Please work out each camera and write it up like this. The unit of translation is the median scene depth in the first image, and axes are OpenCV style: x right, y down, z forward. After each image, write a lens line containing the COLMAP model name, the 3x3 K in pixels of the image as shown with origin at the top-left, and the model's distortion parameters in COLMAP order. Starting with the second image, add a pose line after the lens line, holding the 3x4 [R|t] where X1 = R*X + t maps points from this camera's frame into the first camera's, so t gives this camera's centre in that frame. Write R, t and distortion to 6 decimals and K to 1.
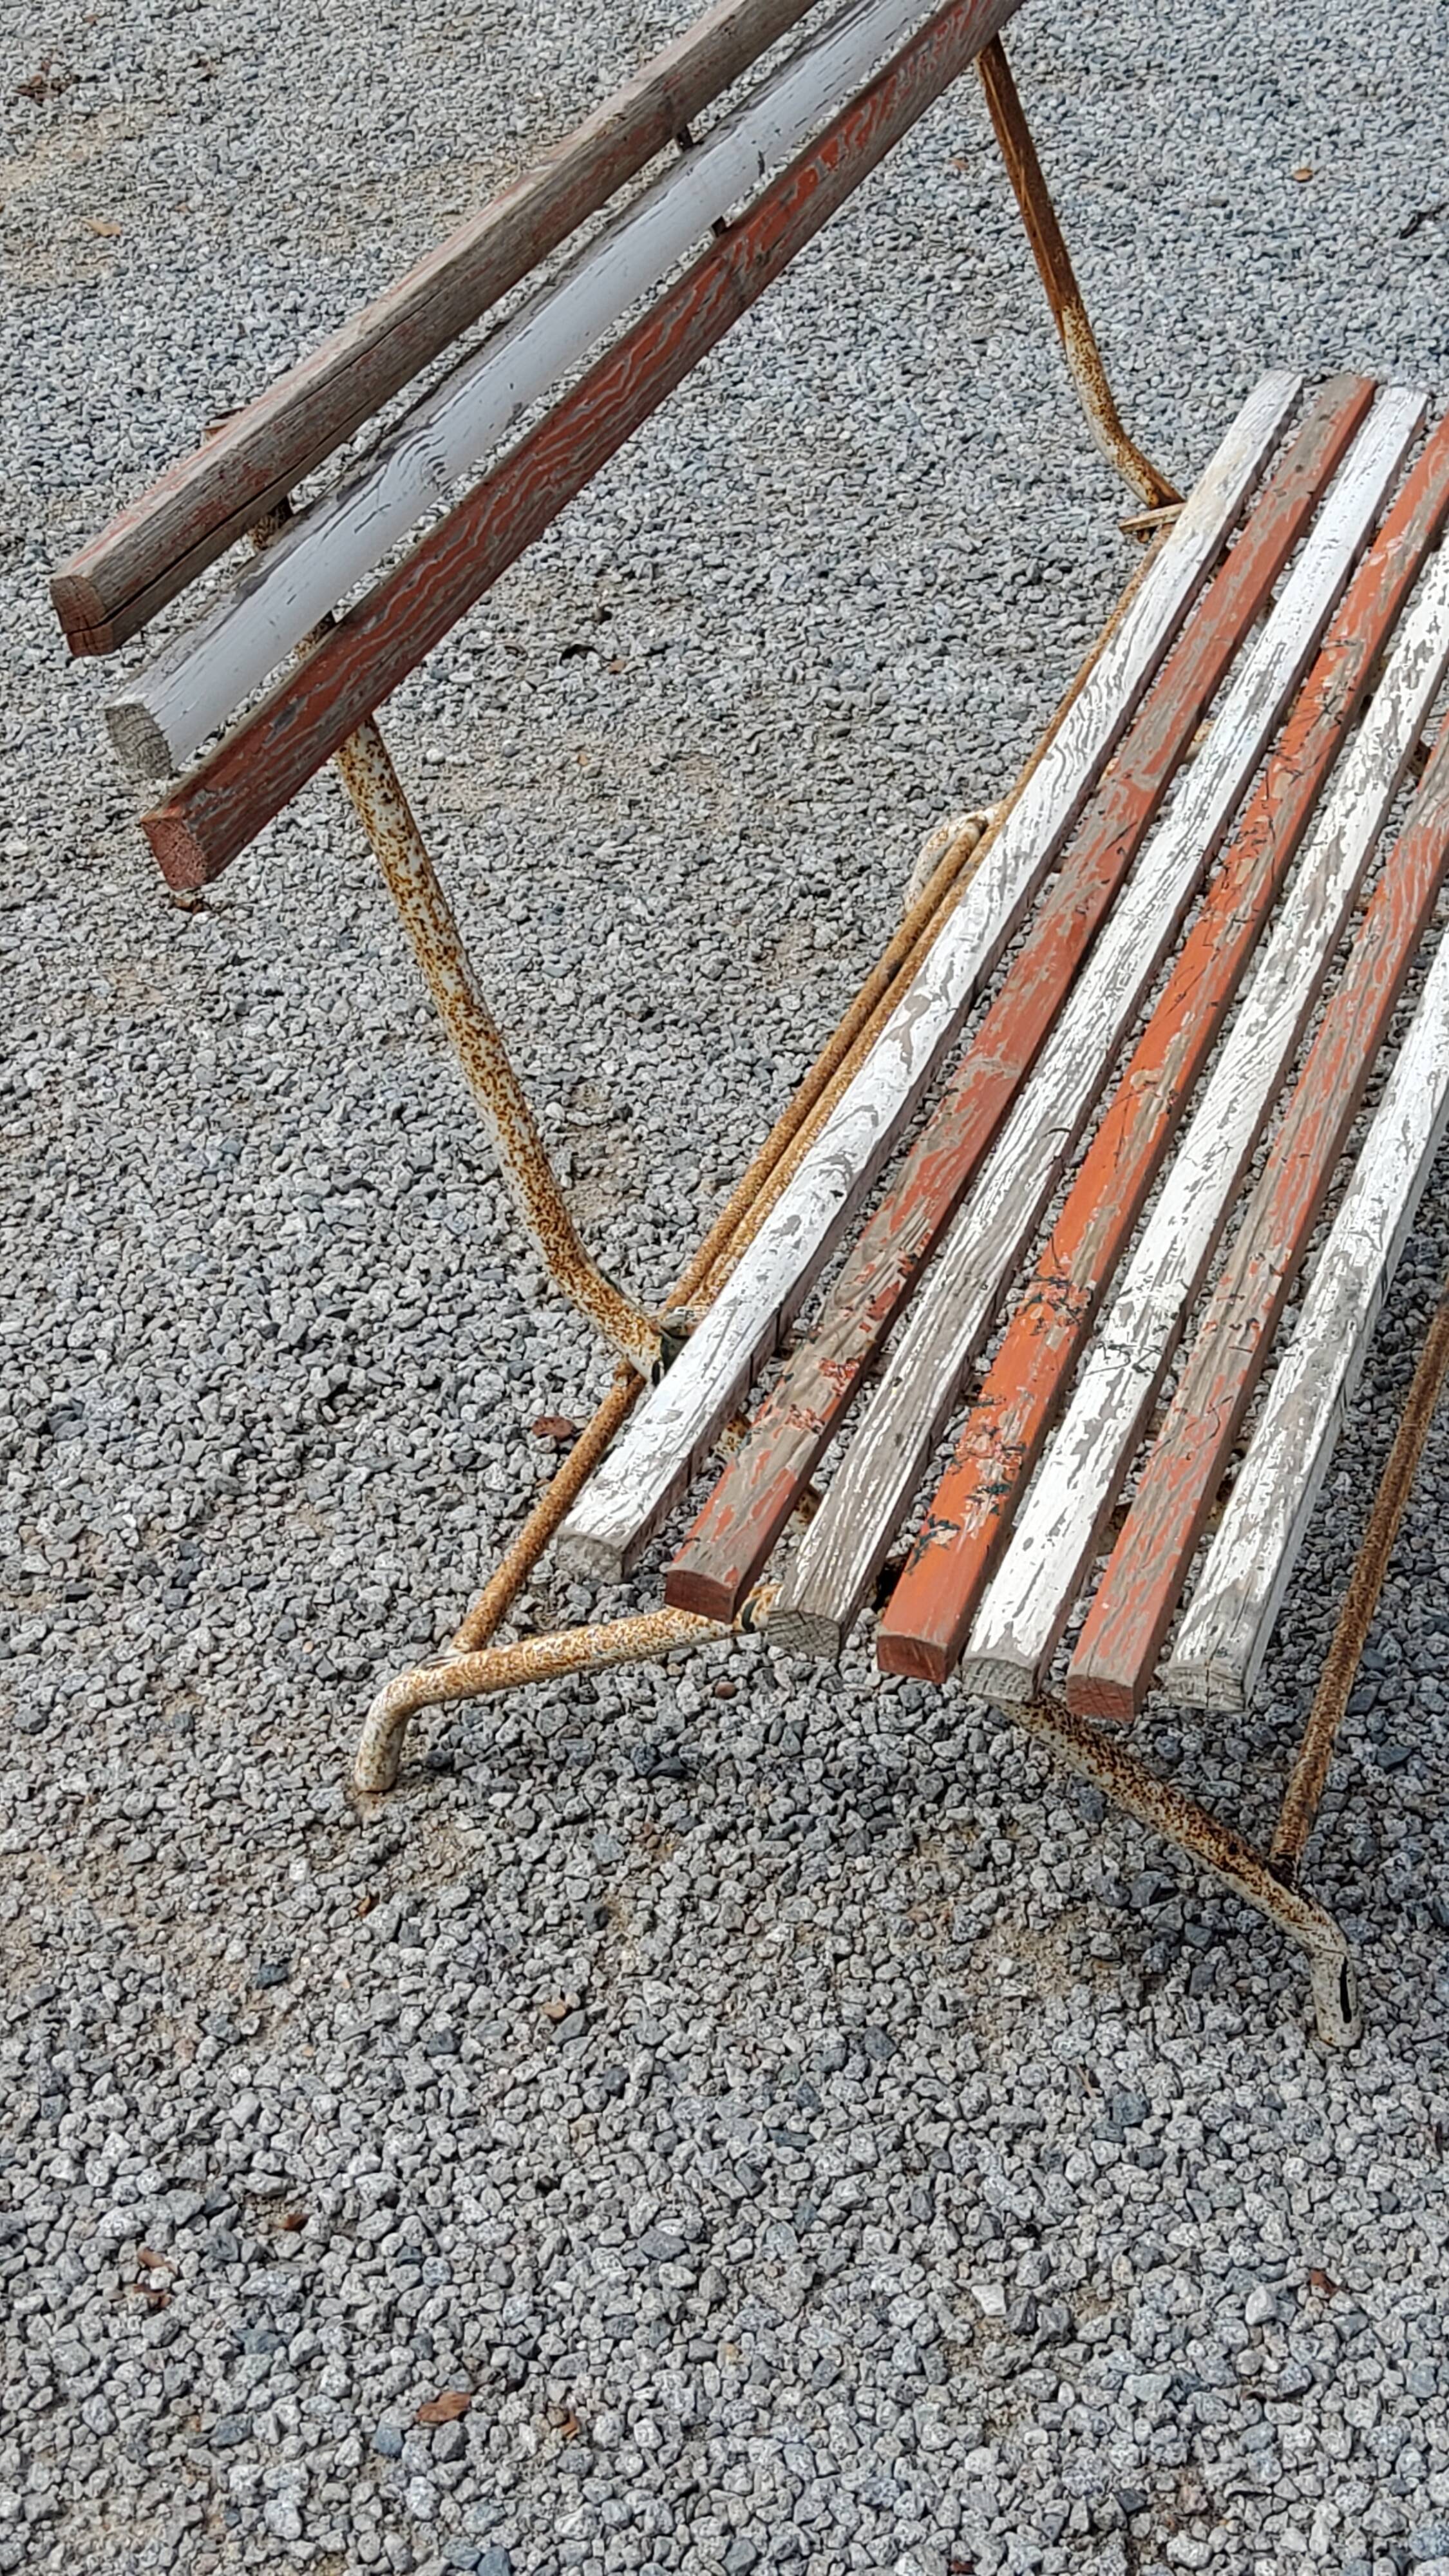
lens RADIAL K [[3788.3, 0, 731.3], [0, 3788.3, 1284.9], [0, 0, 1]] dist [0.095585, 0.000000]
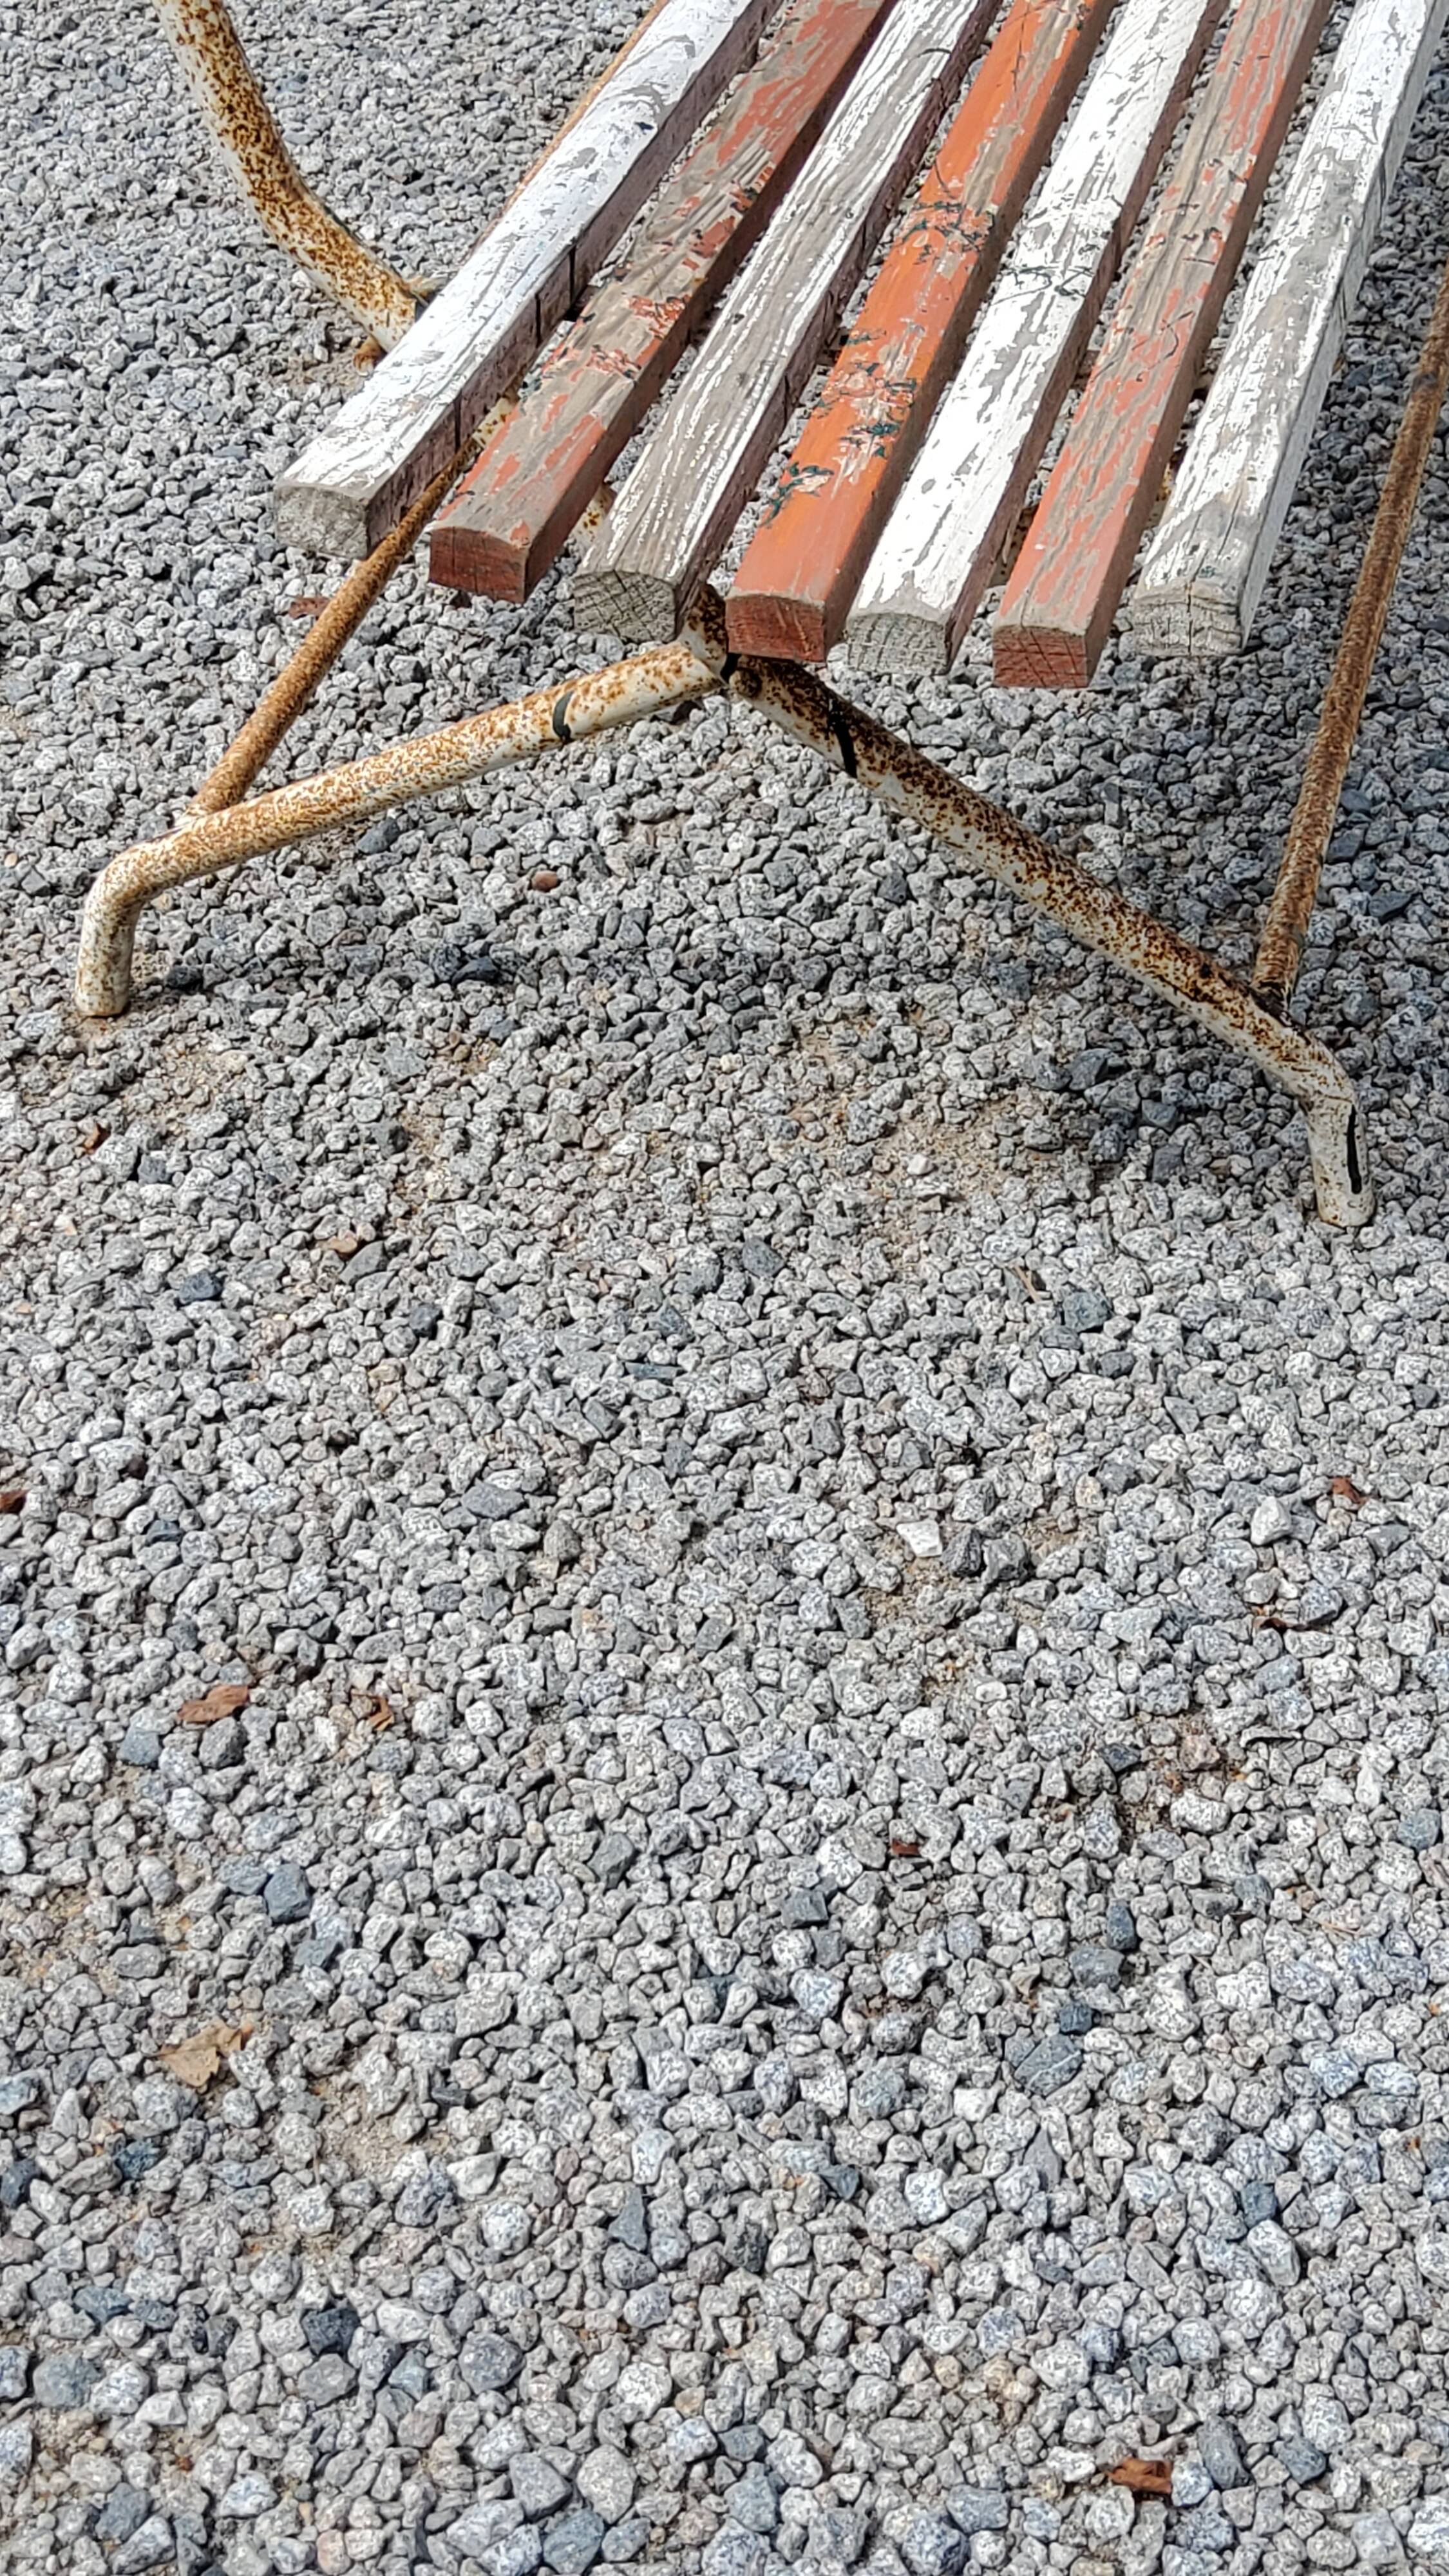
lens RADIAL K [[3788.3, 0, 734.3], [0, 3788.3, 1298.2], [0, 0, 1]] dist [0.095585, 0.000000]
pose [[0.997672, -0.058888, 0.034384, 0.006222], [0.055015, 0.993013, 0.104397, 0.128148], [-0.040291, -0.102262, 0.993941, 0.231604]]
